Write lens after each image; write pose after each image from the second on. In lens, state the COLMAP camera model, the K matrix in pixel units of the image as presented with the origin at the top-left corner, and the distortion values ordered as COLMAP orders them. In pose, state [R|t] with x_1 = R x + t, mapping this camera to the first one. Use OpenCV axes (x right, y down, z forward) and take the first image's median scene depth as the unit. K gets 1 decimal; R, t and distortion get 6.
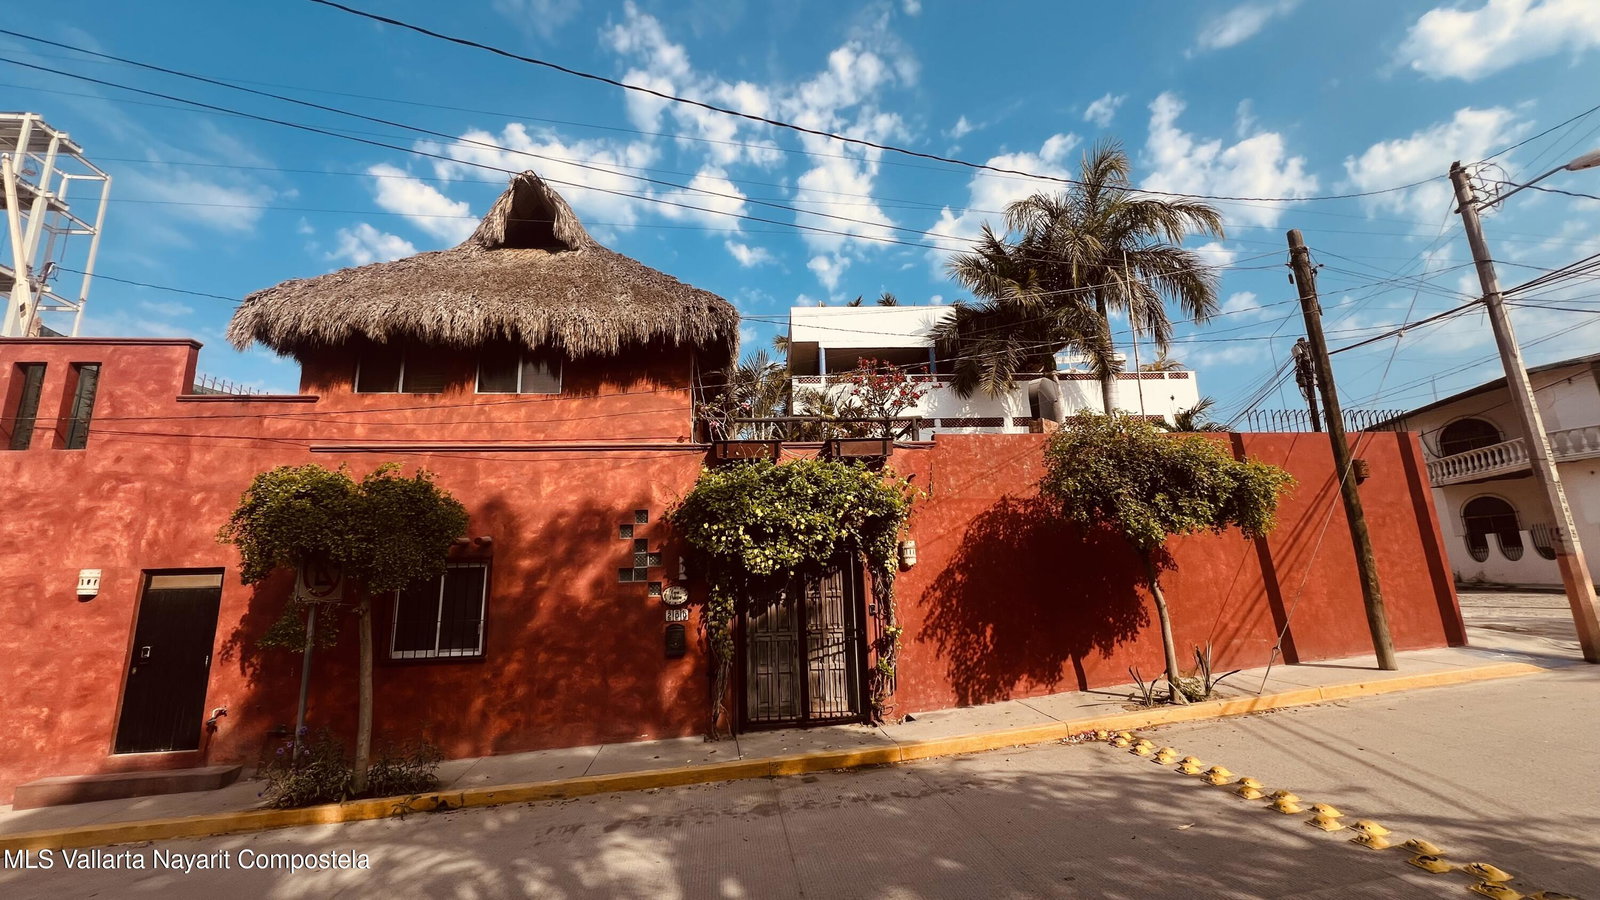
lens RADIAL K [[621.2, 0, 798.4], [0, 621.2, 448.6], [0, 0, 1]] dist [0.003306, 0.000203]
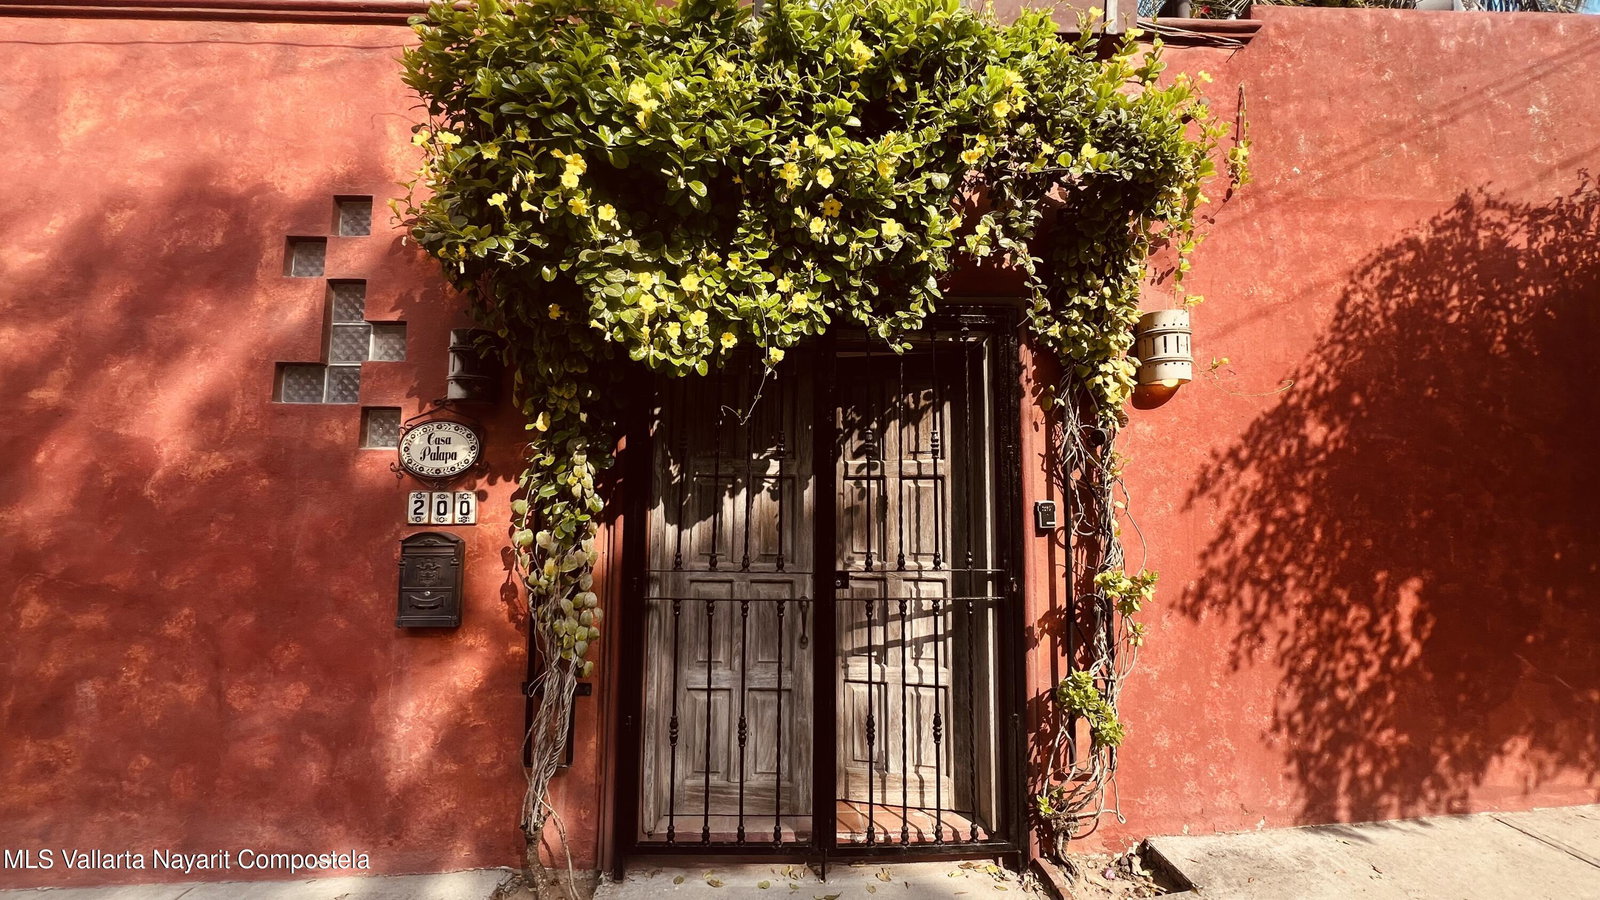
lens RADIAL K [[621.2, 0, 799.9], [0, 621.2, 444.2], [0, 0, 1]] dist [0.003306, 0.000203]
pose [[0.995175, 0.031575, -0.092897, 0.021760], [-0.020392, 0.992690, 0.118954, 0.187892], [0.095974, -0.116485, 0.988544, 0.681825]]
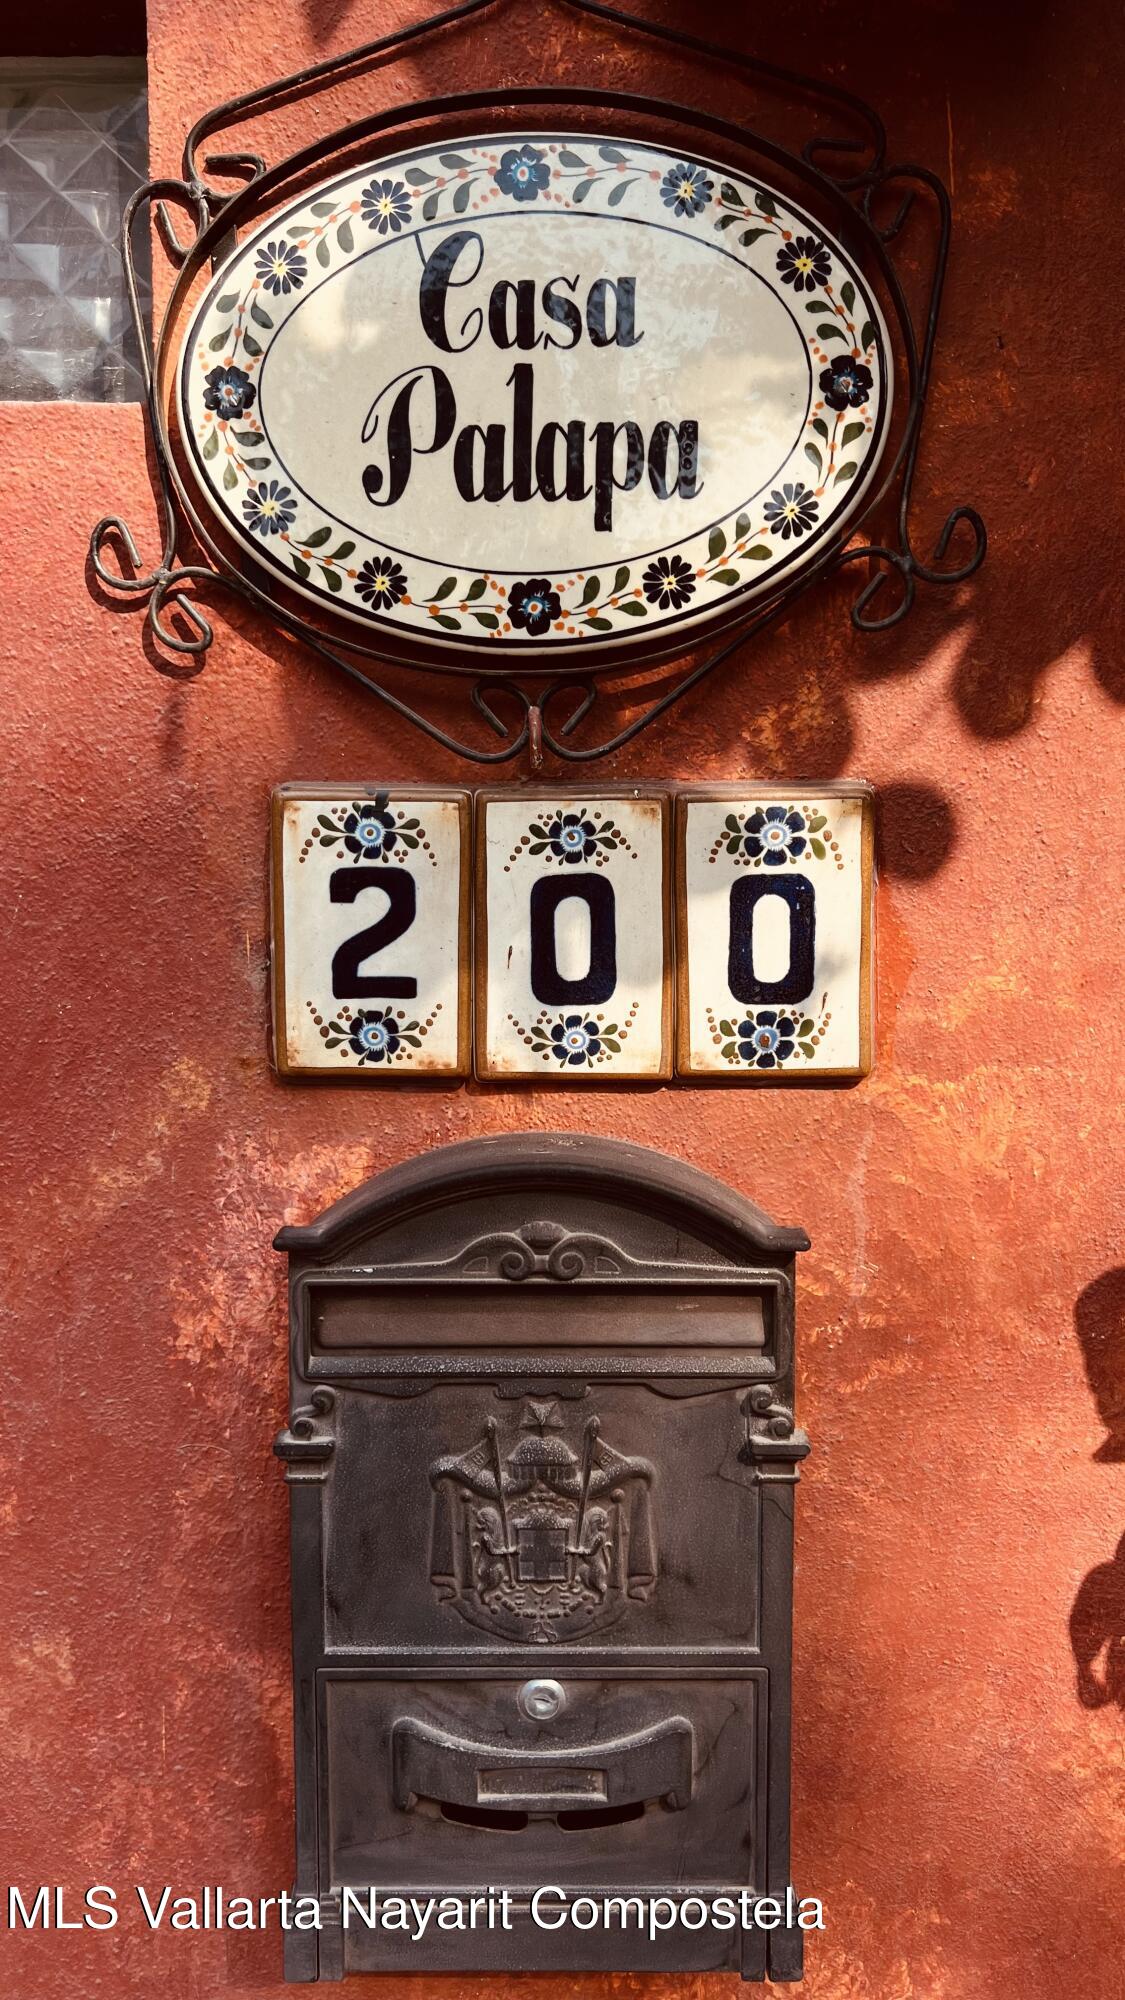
lens RADIAL K [[1490.4, 0, 563.7], [0, 1490.4, 1005.0], [0, 0, 1]] dist [0.016094, 0.001886]
pose [[0.992851, 0.054045, -0.106421, -0.182647], [-0.020895, 0.956546, 0.290832, 0.241185], [0.117515, -0.286529, 0.950837, 0.894408]]
